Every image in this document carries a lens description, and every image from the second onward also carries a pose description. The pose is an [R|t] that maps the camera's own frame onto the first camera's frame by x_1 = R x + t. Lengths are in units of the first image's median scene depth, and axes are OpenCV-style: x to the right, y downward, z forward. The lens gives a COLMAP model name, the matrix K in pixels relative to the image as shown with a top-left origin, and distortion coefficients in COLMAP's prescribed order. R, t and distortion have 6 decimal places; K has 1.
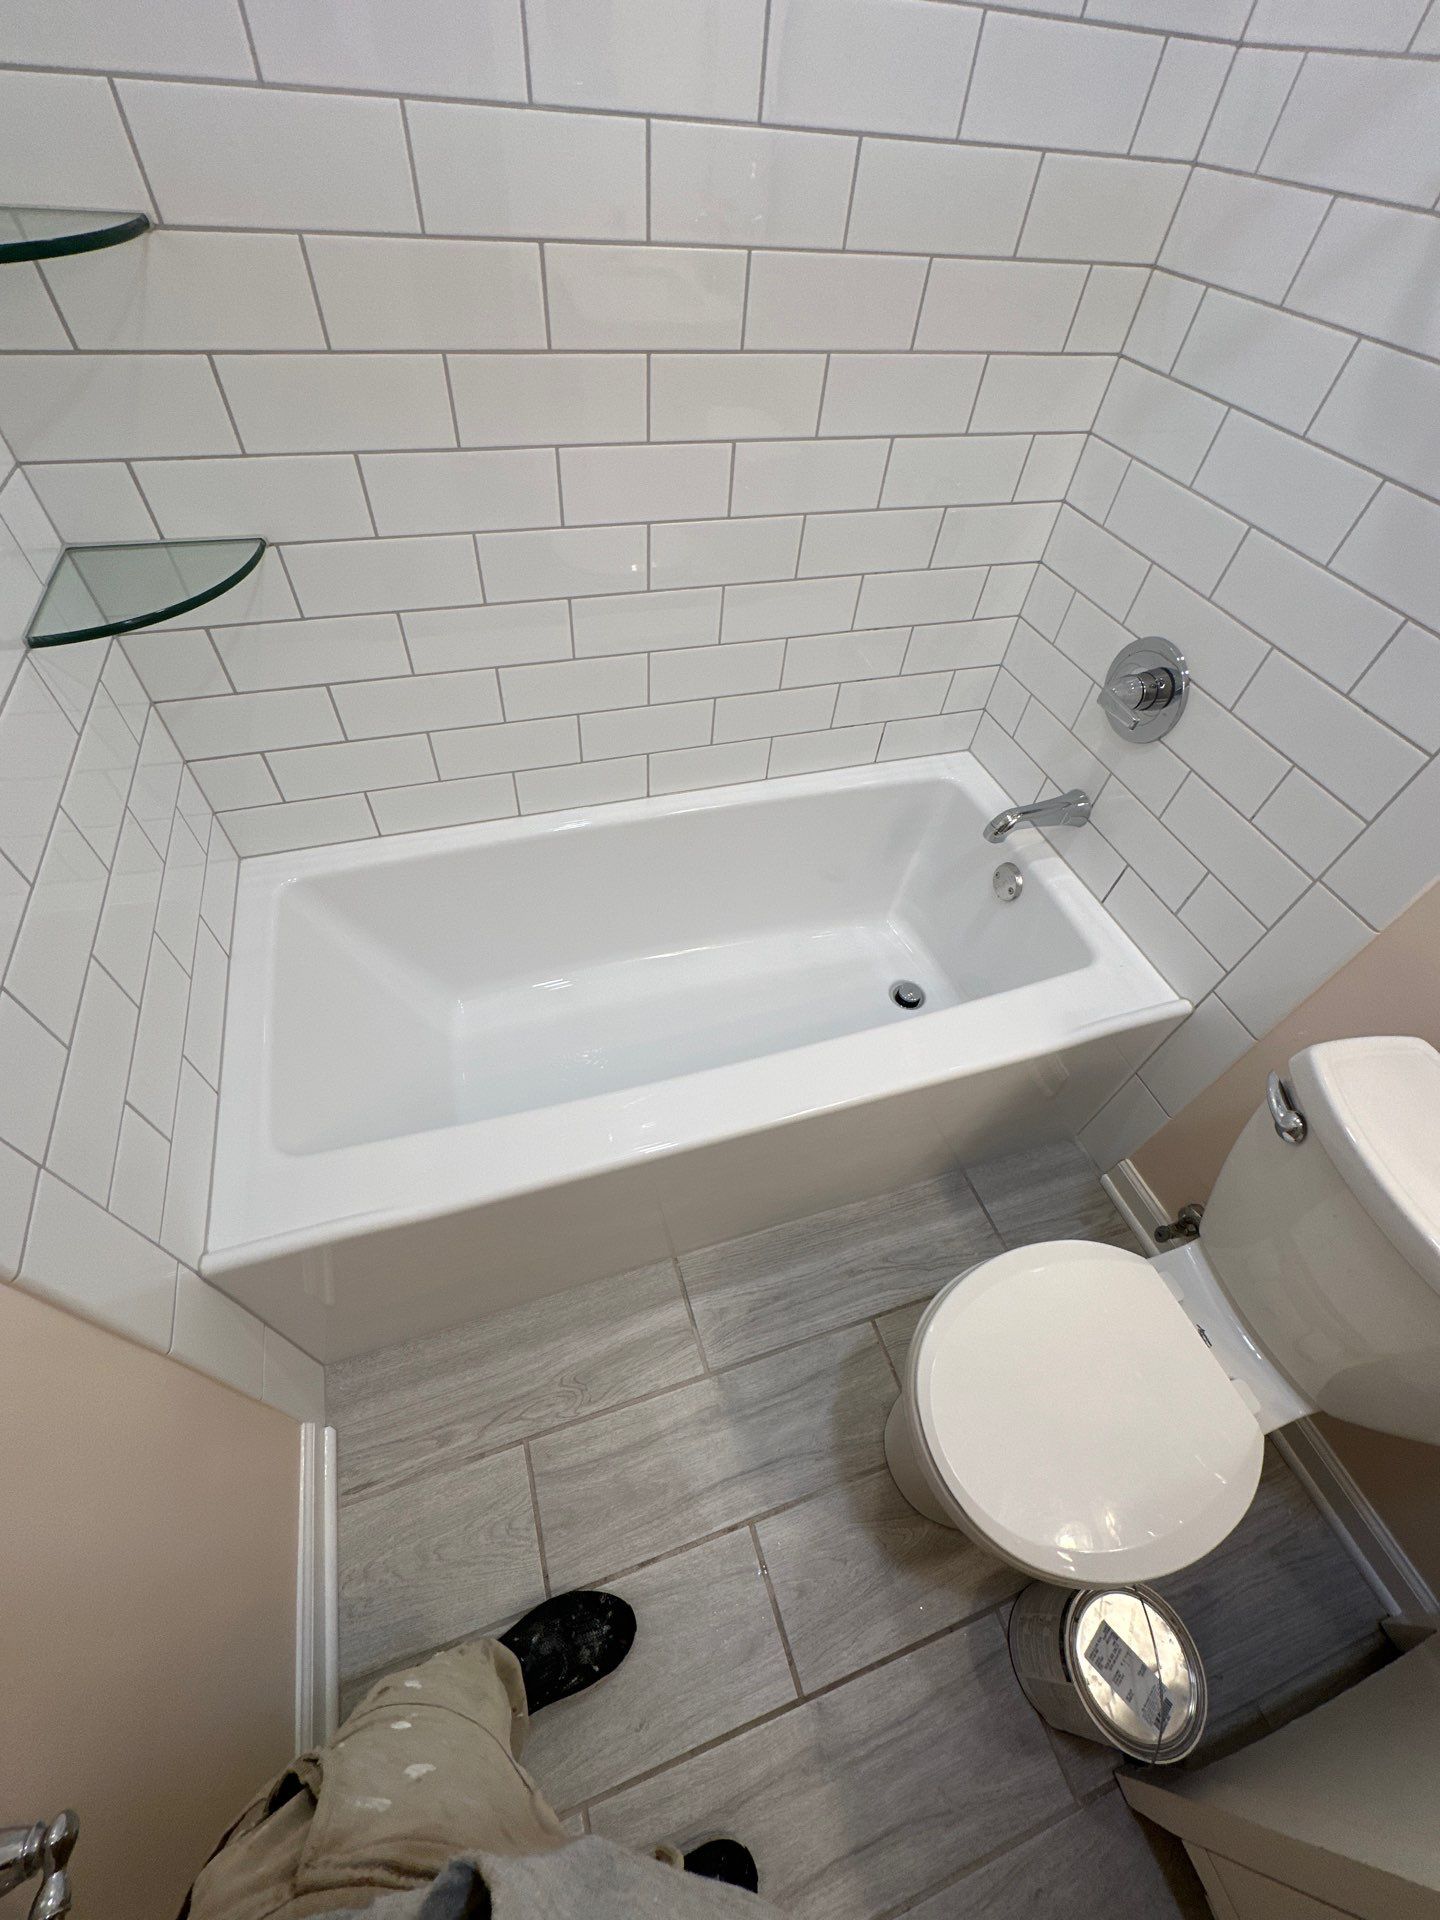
lens RADIAL K [[770.4, 0, 720.0], [0, 770.4, 960.0], [0, 0, 1]] dist [-0.001153, 0.000440]
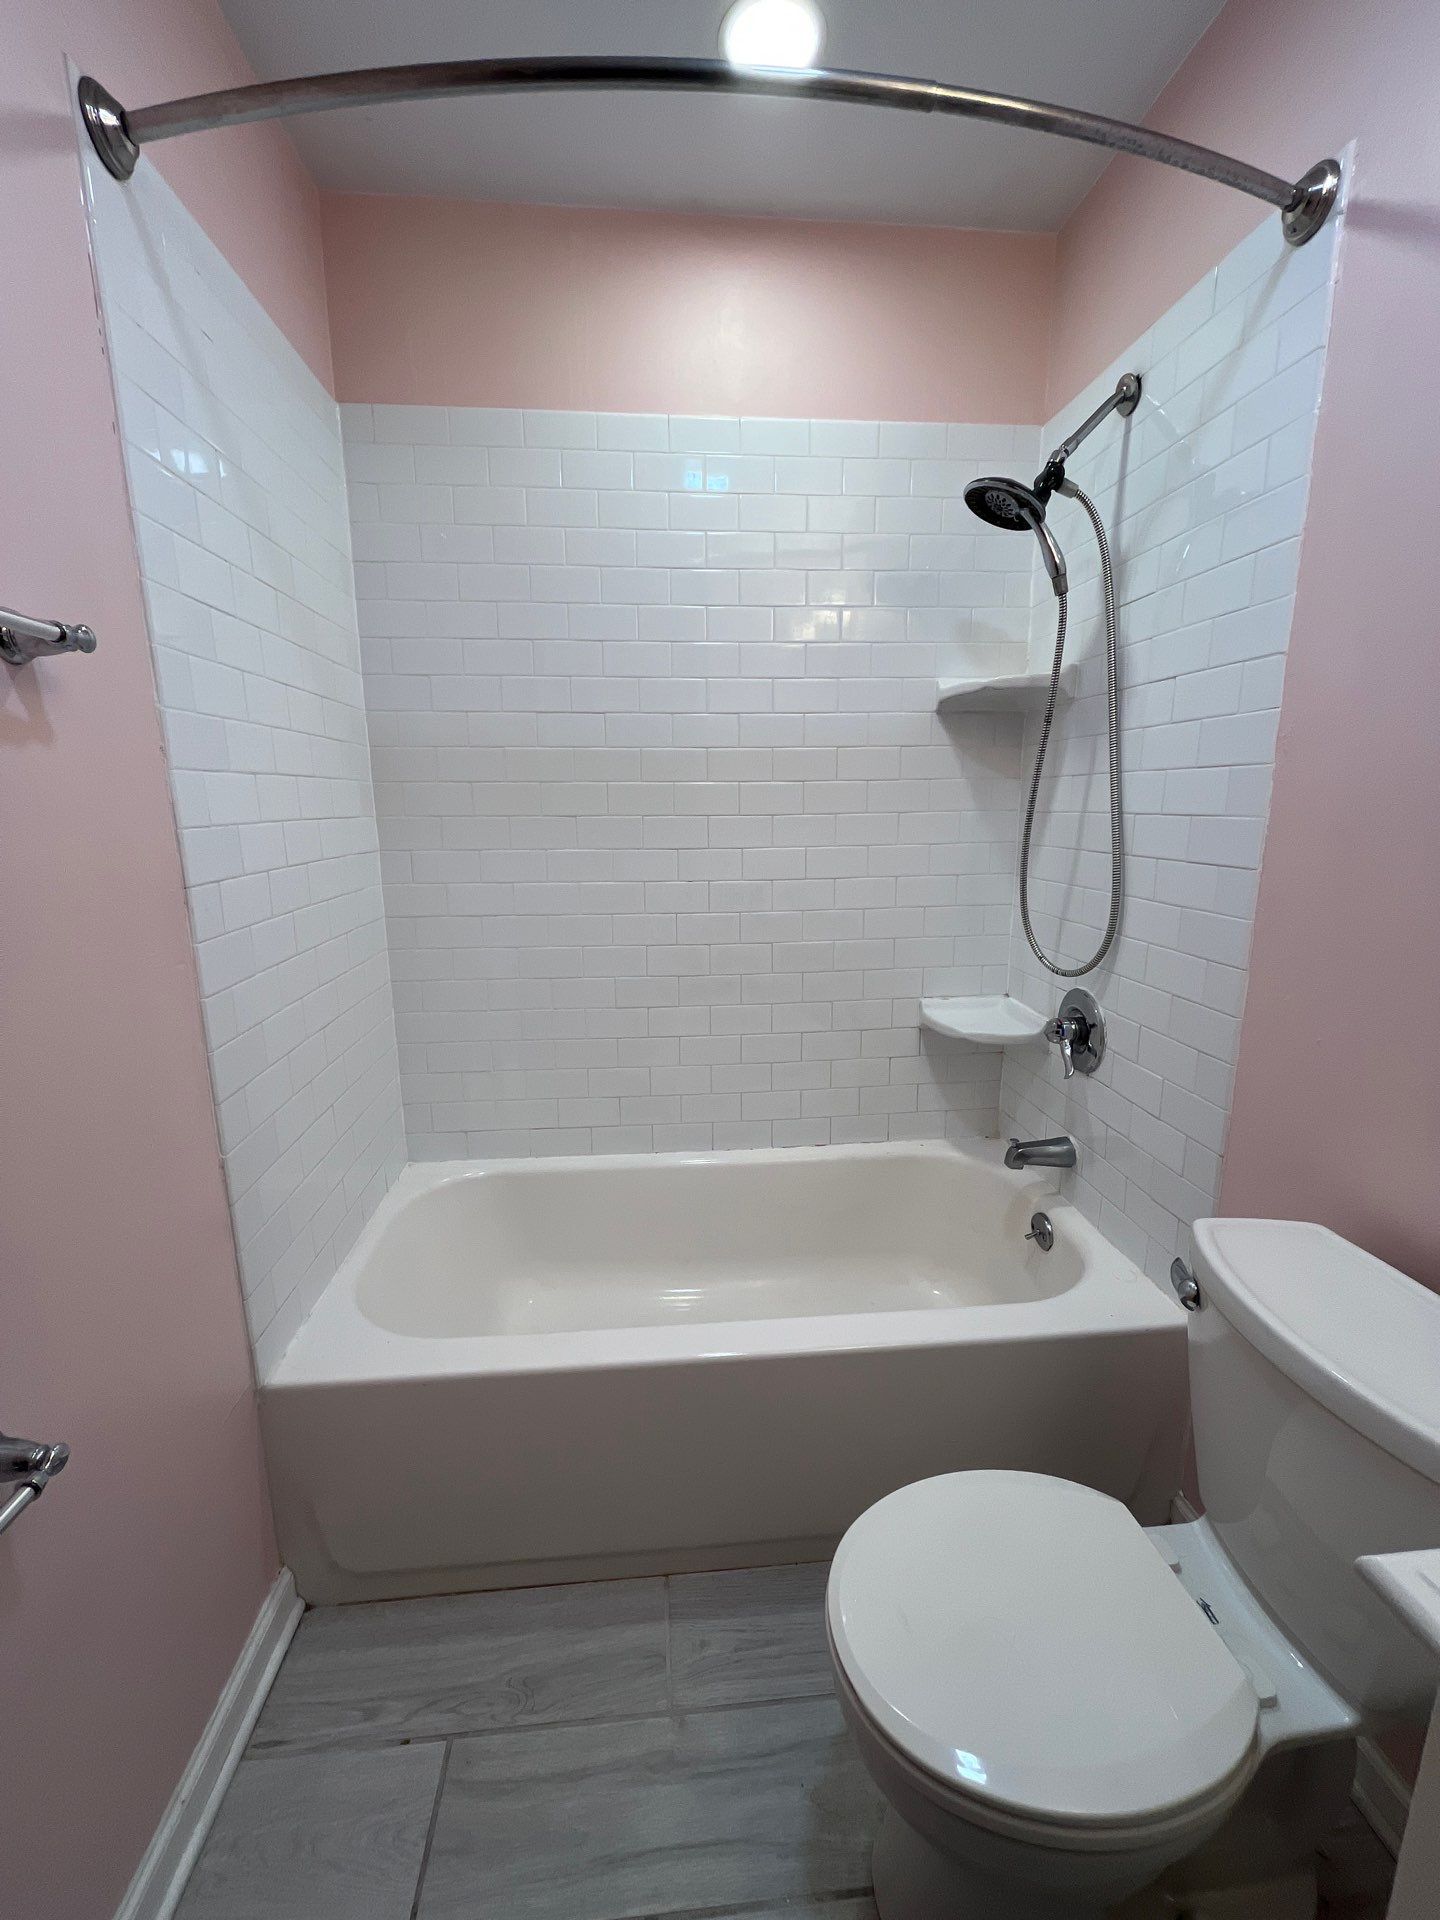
lens RADIAL K [[770.4, 0, 720.0], [0, 770.4, 960.0], [0, 0, 1]] dist [-0.001153, 0.000440]
pose [[0.972212, -0.031766, -0.231935, 0.275635], [-0.123515, 0.772021, -0.623480, 0.444840], [0.198864, 0.634803, 0.746645, -0.156361]]
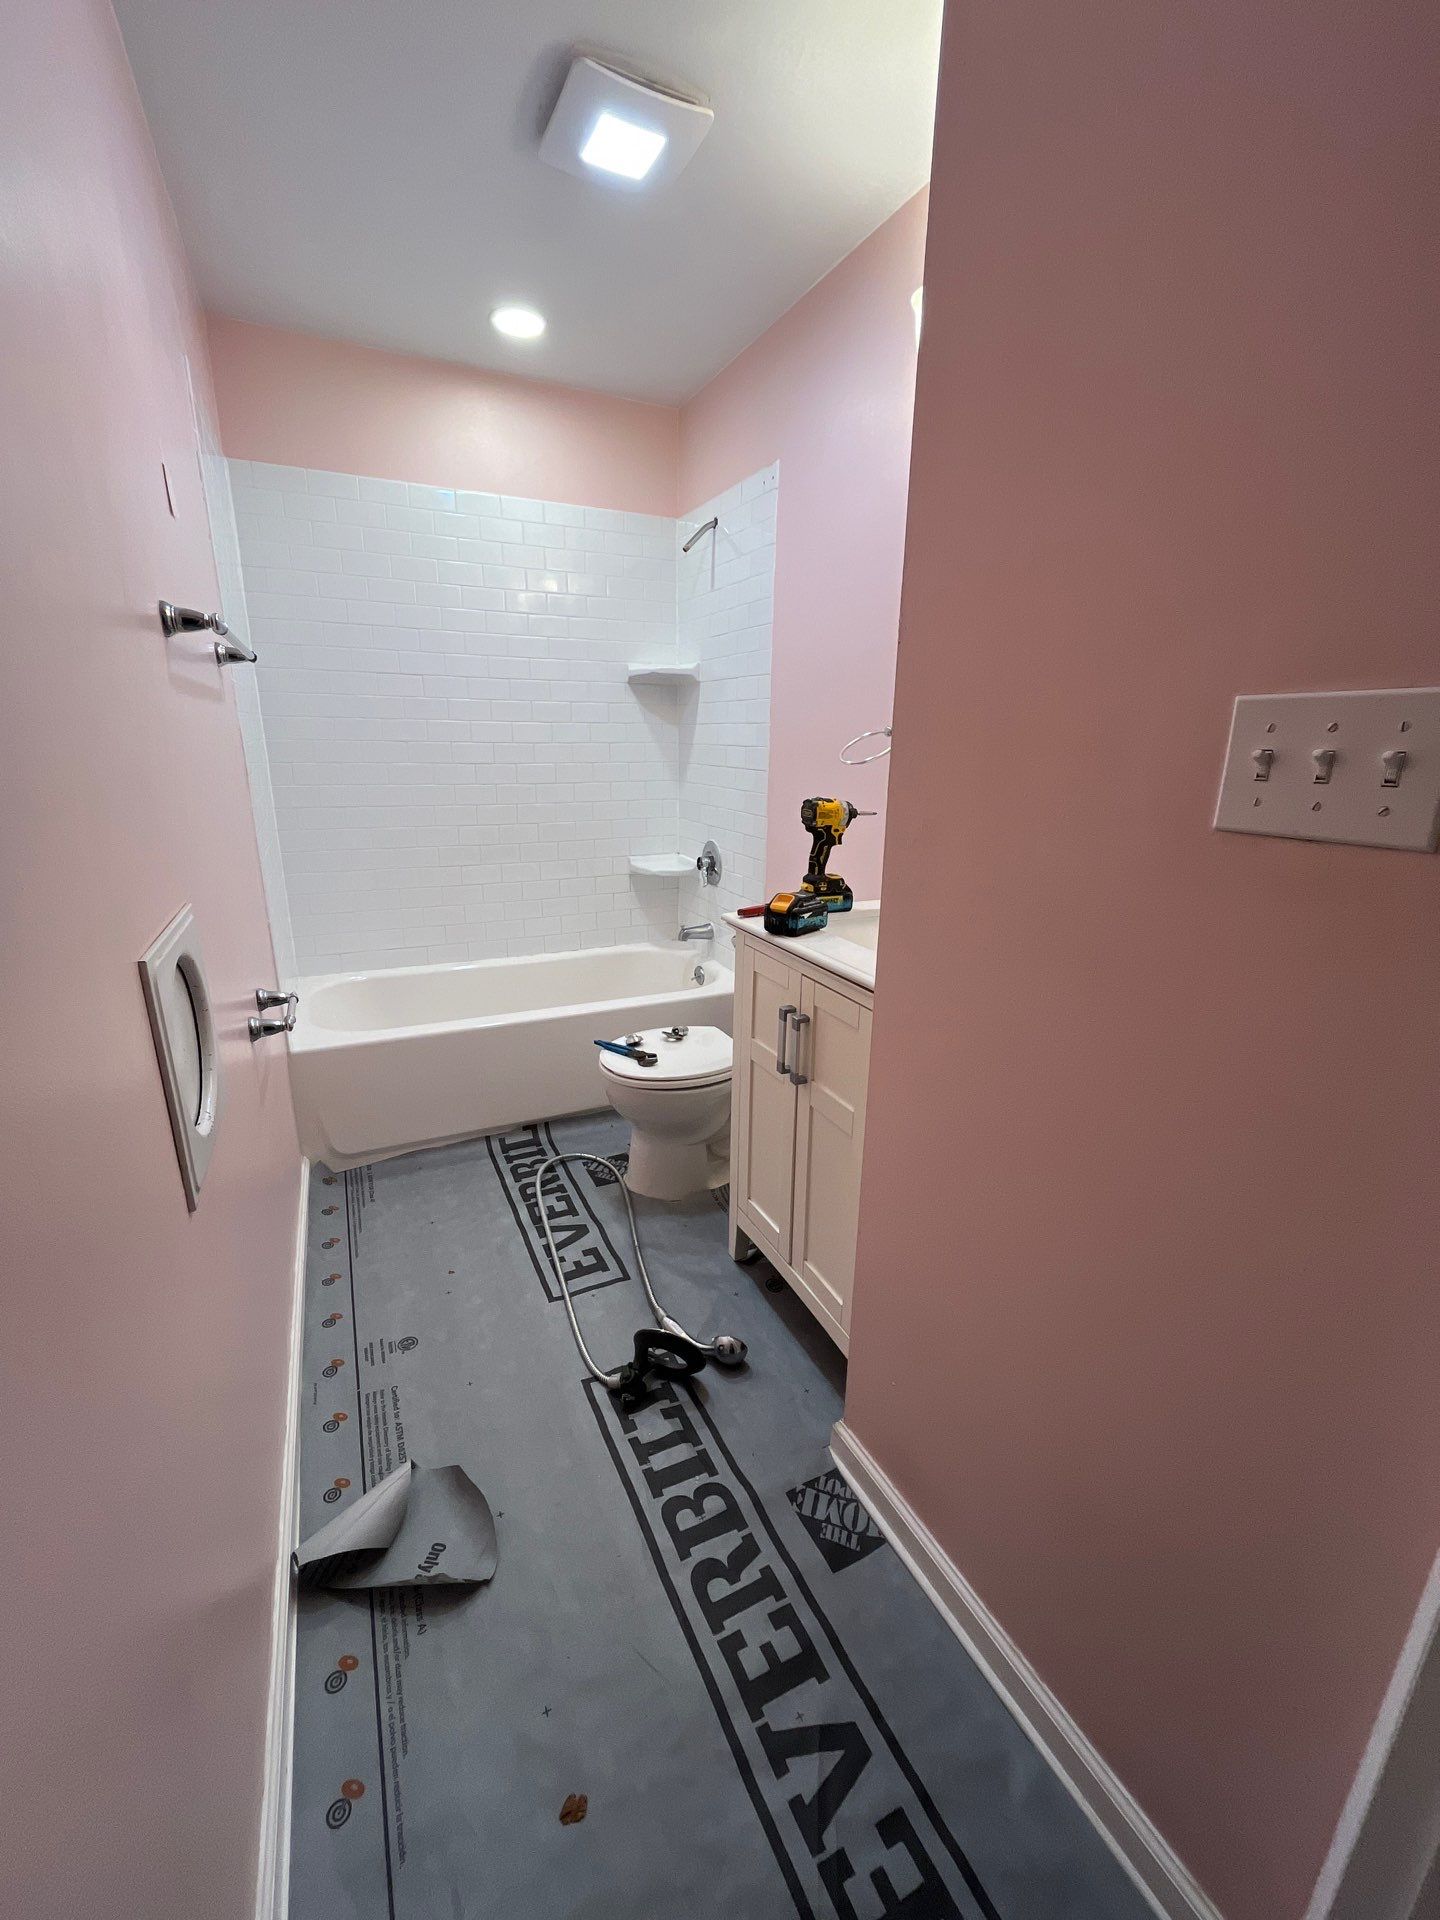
lens RADIAL K [[770.4, 0, 720.0], [0, 770.4, 960.0], [0, 0, 1]] dist [-0.001153, 0.000440]
pose [[0.989586, -0.090374, 0.112034, 0.286127], [0.137961, 0.817519, -0.559133, 1.287843], [-0.041059, 0.568766, 0.821474, -0.837681]]
